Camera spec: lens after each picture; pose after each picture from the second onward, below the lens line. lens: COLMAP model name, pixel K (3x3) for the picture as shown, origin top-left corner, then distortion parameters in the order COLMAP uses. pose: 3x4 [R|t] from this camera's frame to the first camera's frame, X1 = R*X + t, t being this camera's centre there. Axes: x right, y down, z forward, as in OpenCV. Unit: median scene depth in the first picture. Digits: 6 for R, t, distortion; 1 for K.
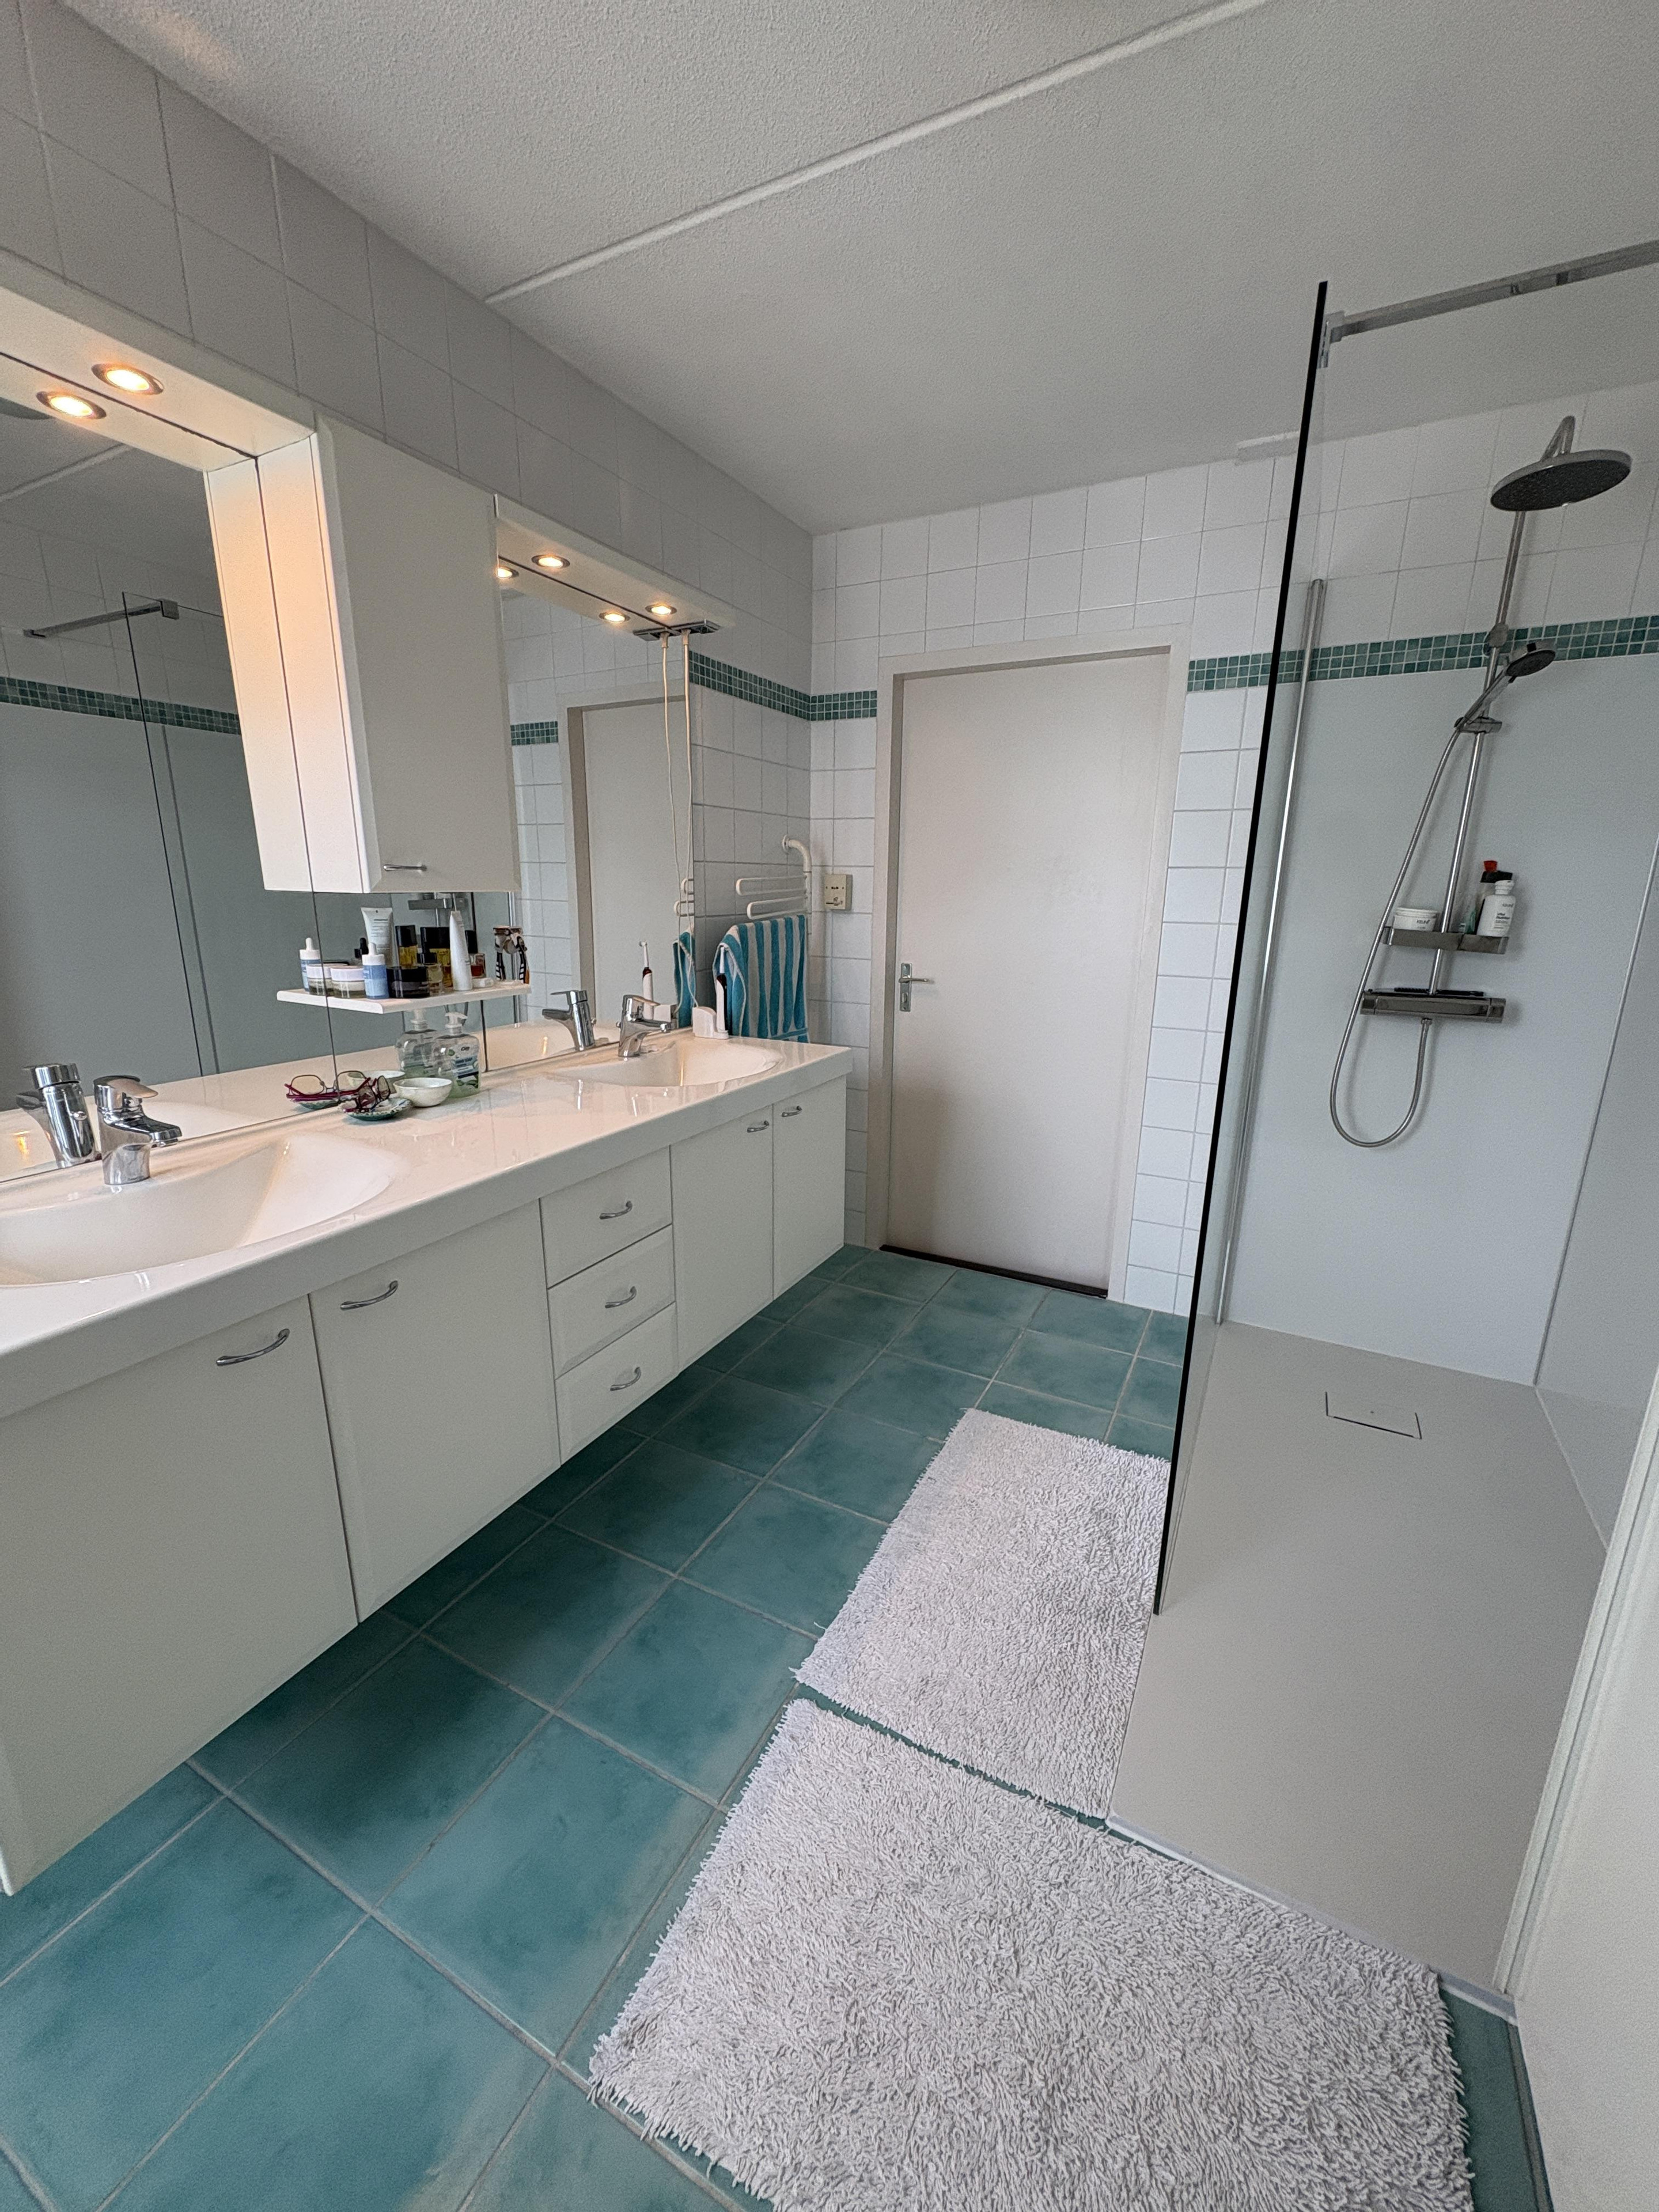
lens RADIAL K [[879.9, 0, 824.5], [0, 879.9, 1103.9], [0, 0, 1]] dist [0.000126, -0.000034]
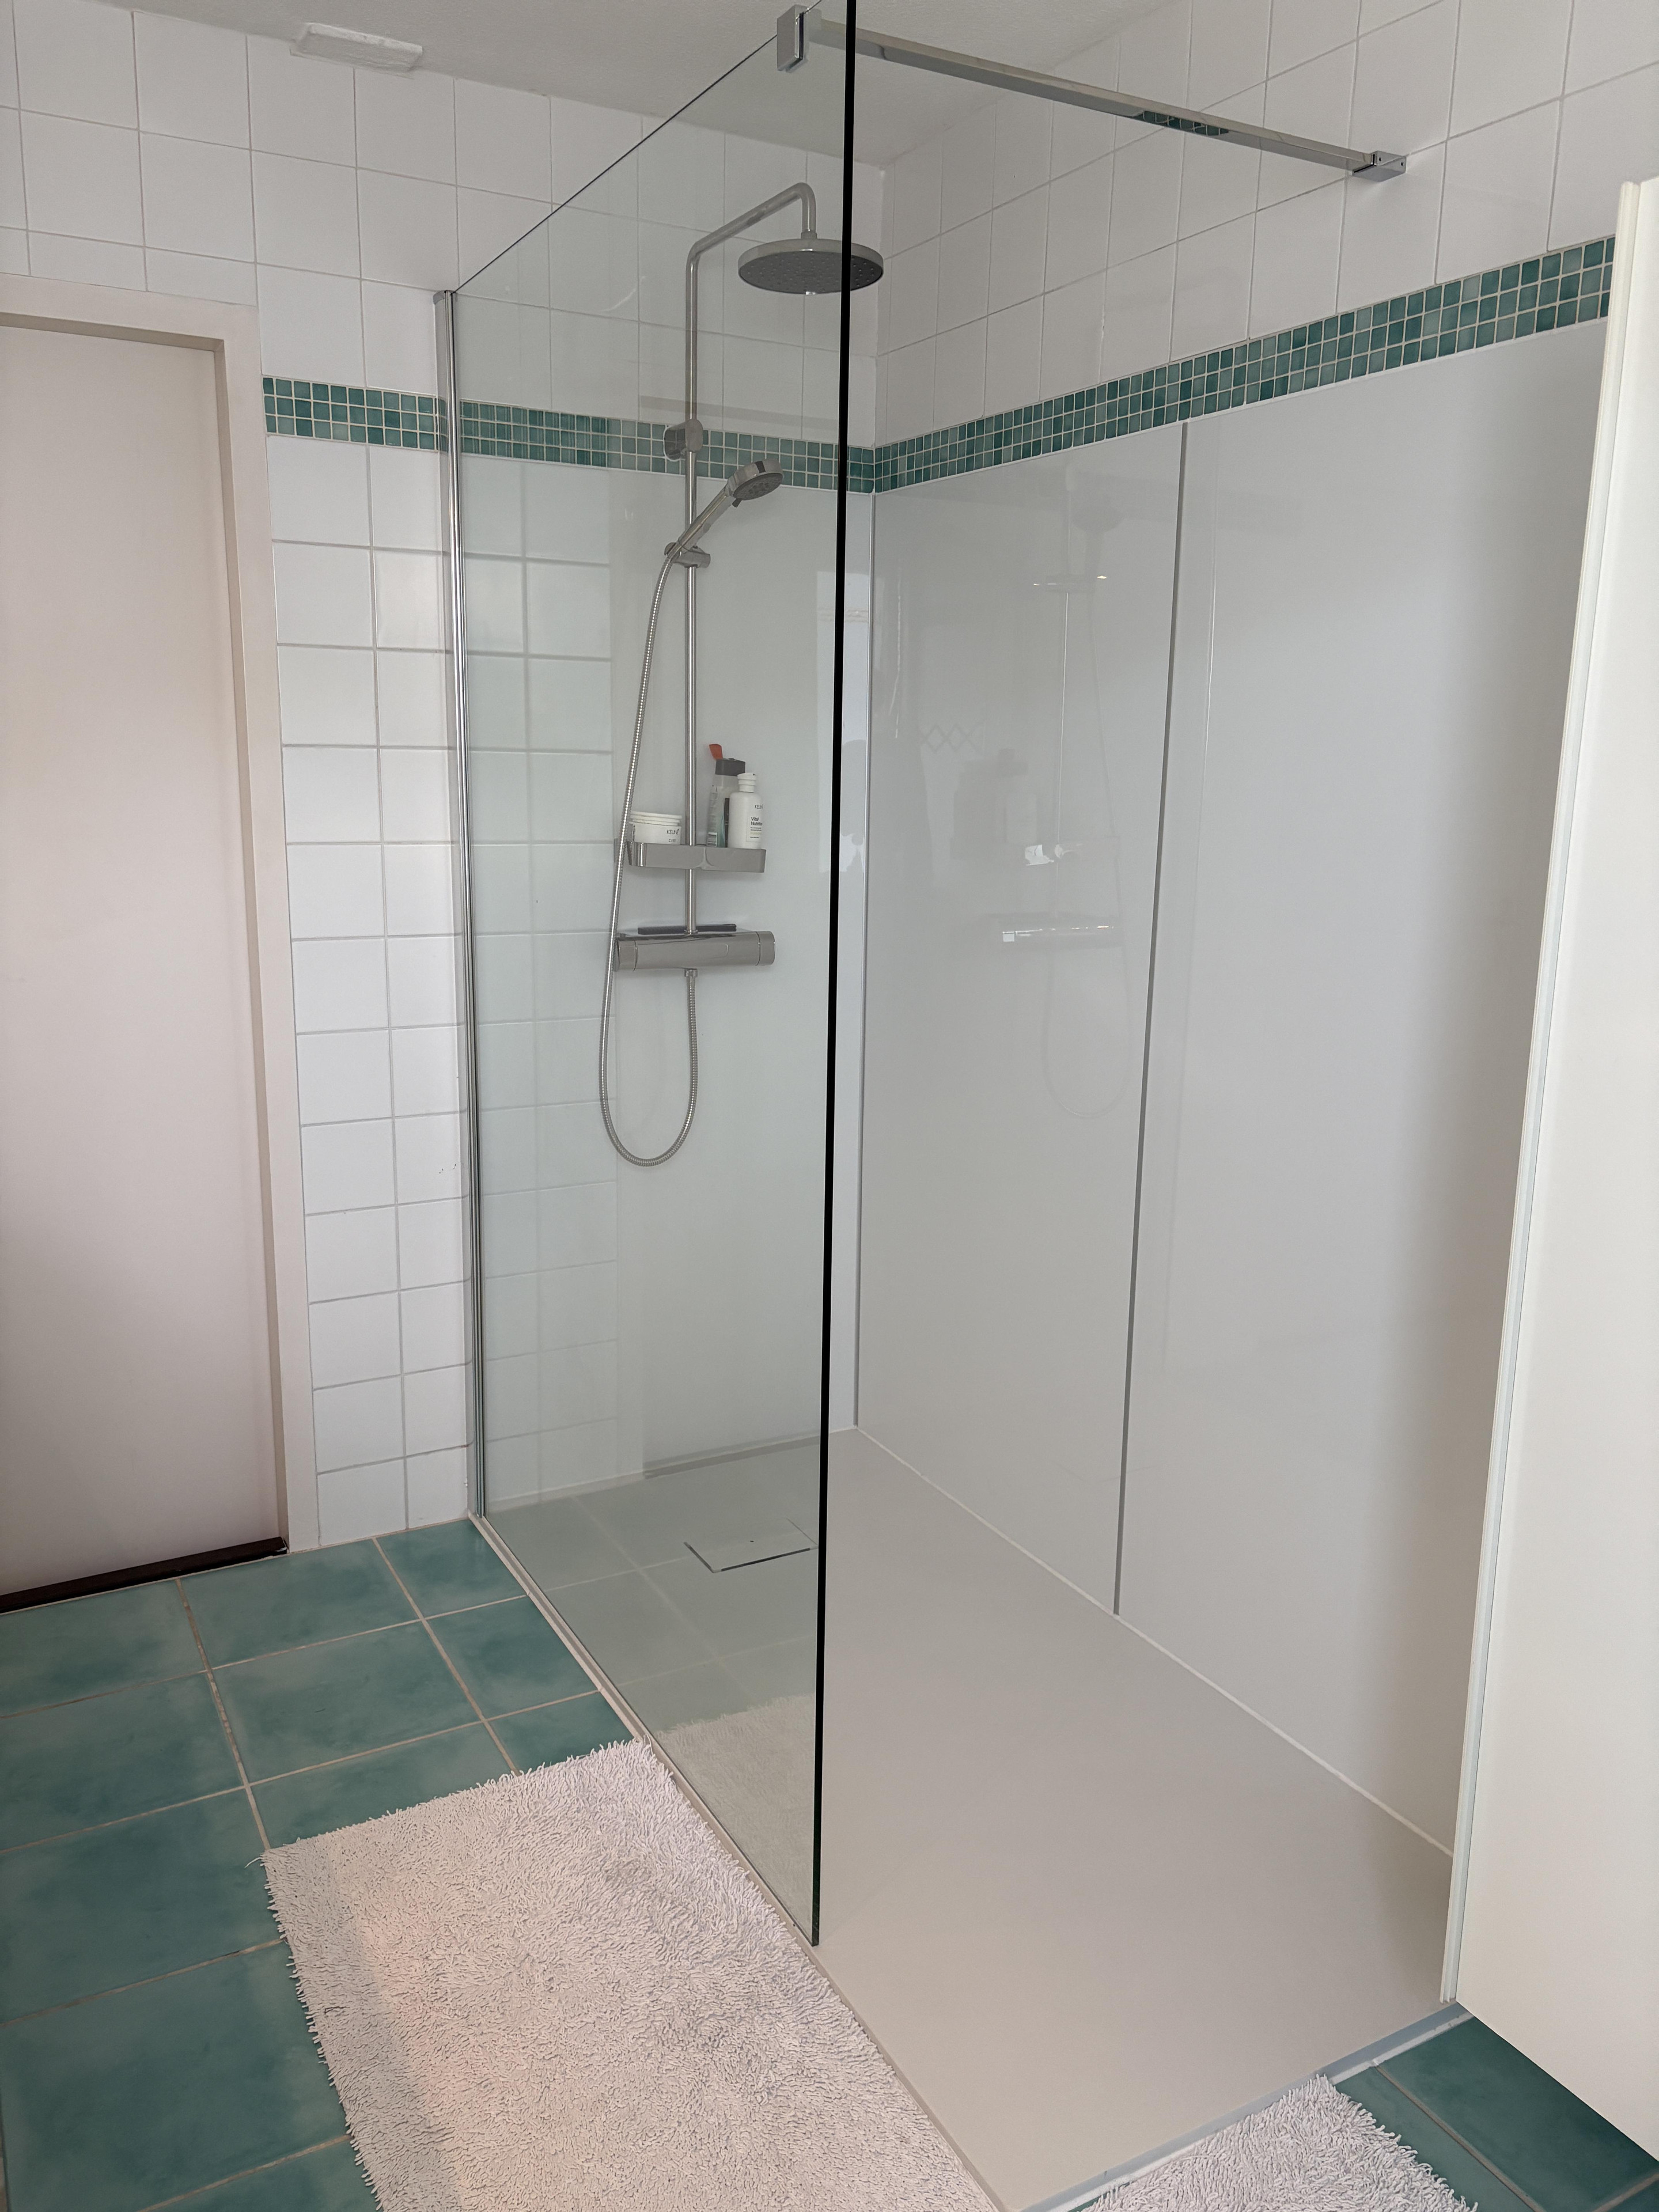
lens RADIAL K [[1669.2, 0, 822.9], [0, 1669.2, 1106.7], [0, 0, 1]] dist [0.057158, -0.056678]
pose [[0.551089, -0.172533, 0.816415, -0.357467], [0.195581, 0.977844, 0.074628, -0.067181], [-0.811202, 0.118548, 0.572623, 0.166311]]
